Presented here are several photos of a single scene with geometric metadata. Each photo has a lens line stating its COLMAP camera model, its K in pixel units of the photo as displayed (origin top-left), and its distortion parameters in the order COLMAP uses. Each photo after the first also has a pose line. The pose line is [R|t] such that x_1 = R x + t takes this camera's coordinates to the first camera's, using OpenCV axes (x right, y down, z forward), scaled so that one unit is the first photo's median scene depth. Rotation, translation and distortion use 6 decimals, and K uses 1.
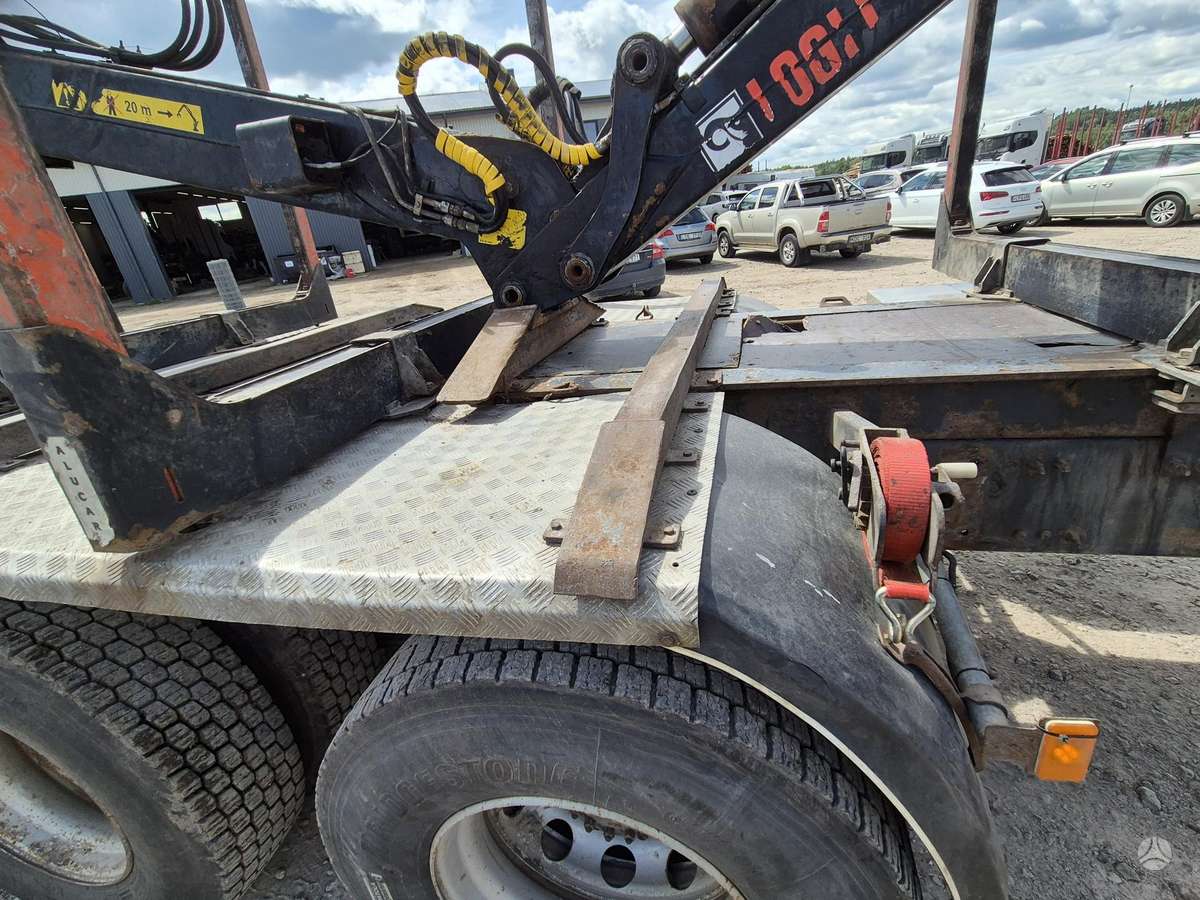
lens RADIAL K [[564.0, 0, 604.8], [0, 564.0, 467.6], [0, 0, 1]] dist [0.000570, 0.000434]
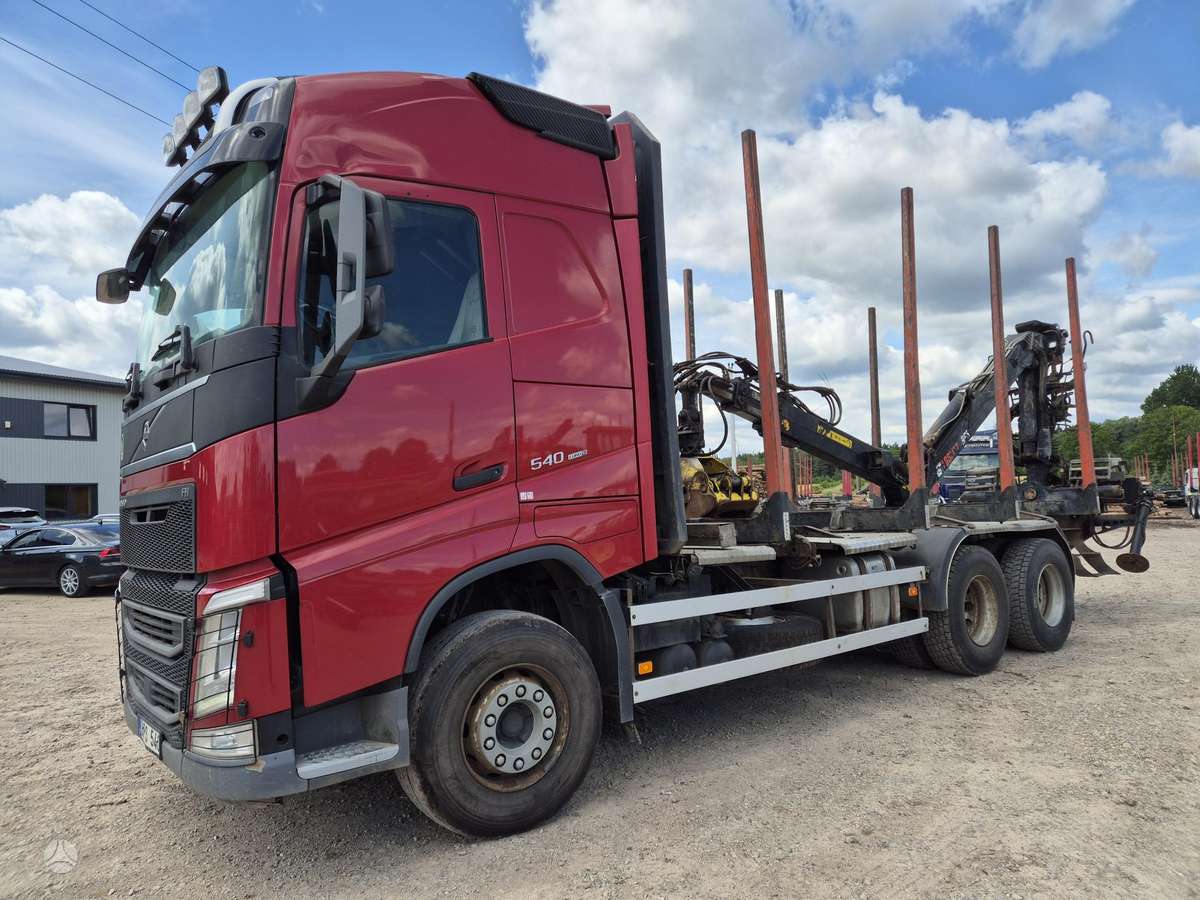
lens RADIAL K [[816.5, 0, 609.0], [0, 816.5, 457.8], [0, 0, 1]] dist [0.048259, -0.015696]
pose [[0.601563, 0.131442, 0.787937, -4.903057], [0.300535, 0.876661, -0.375691, 0.728640], [-0.740135, 0.462805, 0.487864, -0.189600]]
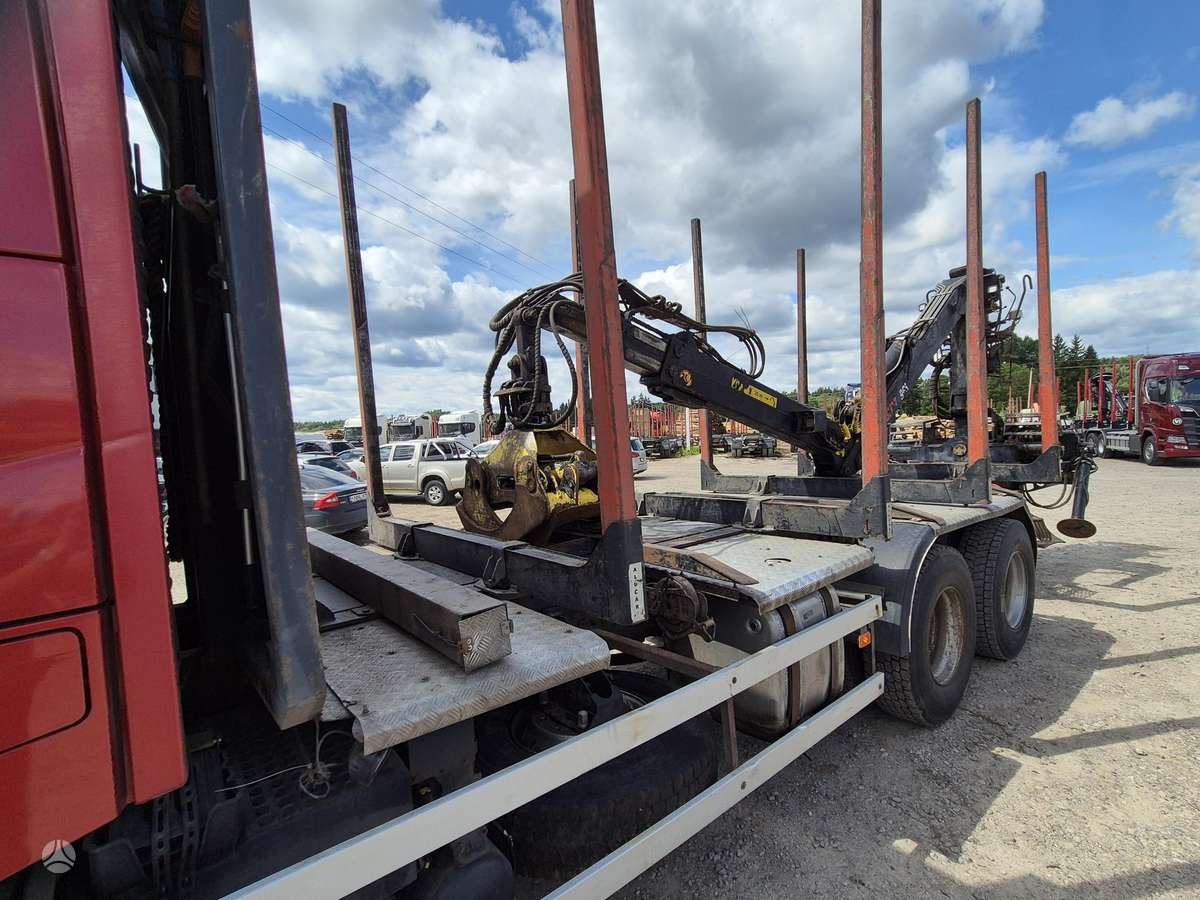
lens RADIAL K [[564.0, 0, 615.3], [0, 564.0, 465.8], [0, 0, 1]] dist [0.000570, 0.000434]
pose [[0.593553, 0.036951, 0.803946, -2.965583], [0.311092, 0.910762, -0.271540, 0.080775], [-0.742237, 0.411275, 0.529090, 0.316188]]
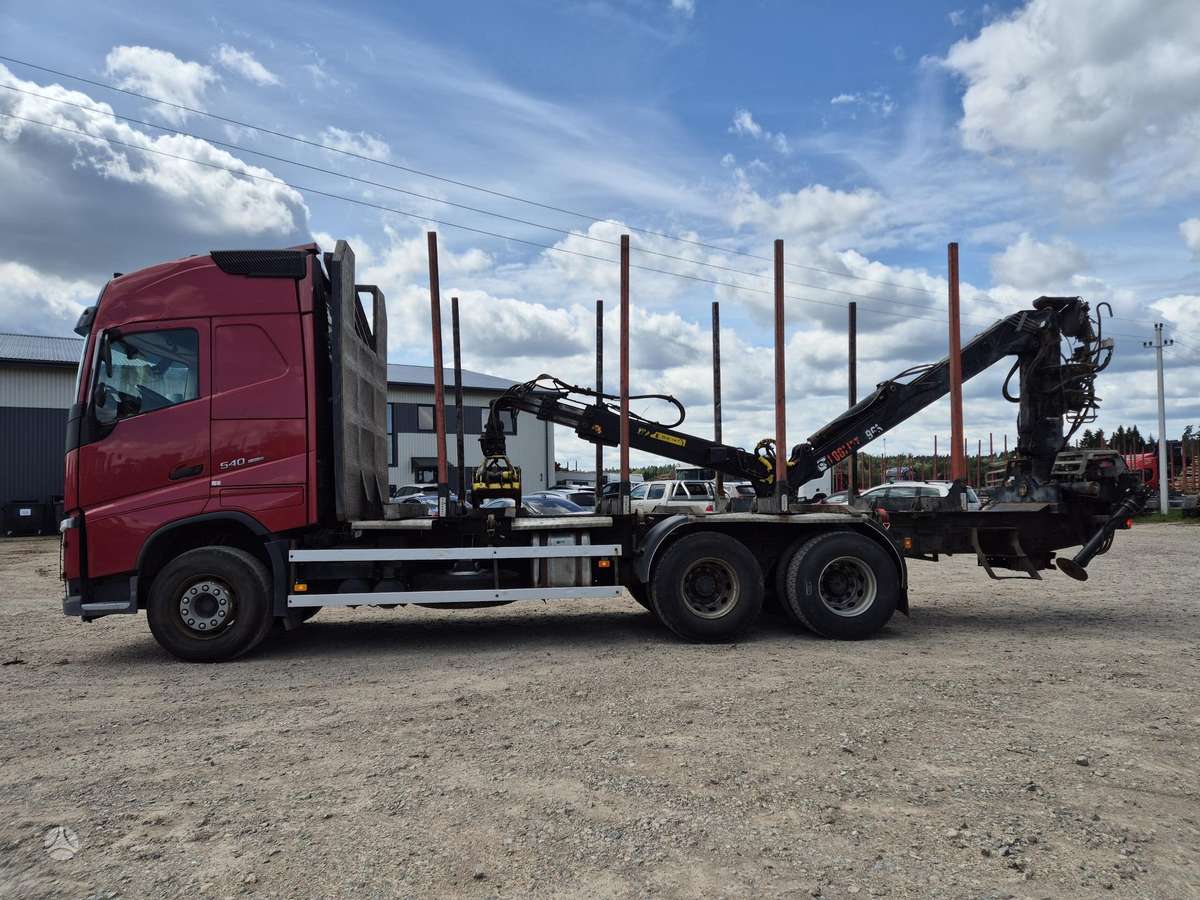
lens RADIAL K [[816.5, 0, 598.6], [0, 816.5, 458.1], [0, 0, 1]] dist [0.048259, -0.015696]
pose [[0.938727, 0.115047, 0.324894, -2.818894], [0.051719, 0.884952, -0.462802, 1.807292], [-0.340759, 0.451248, 0.824778, -2.989327]]
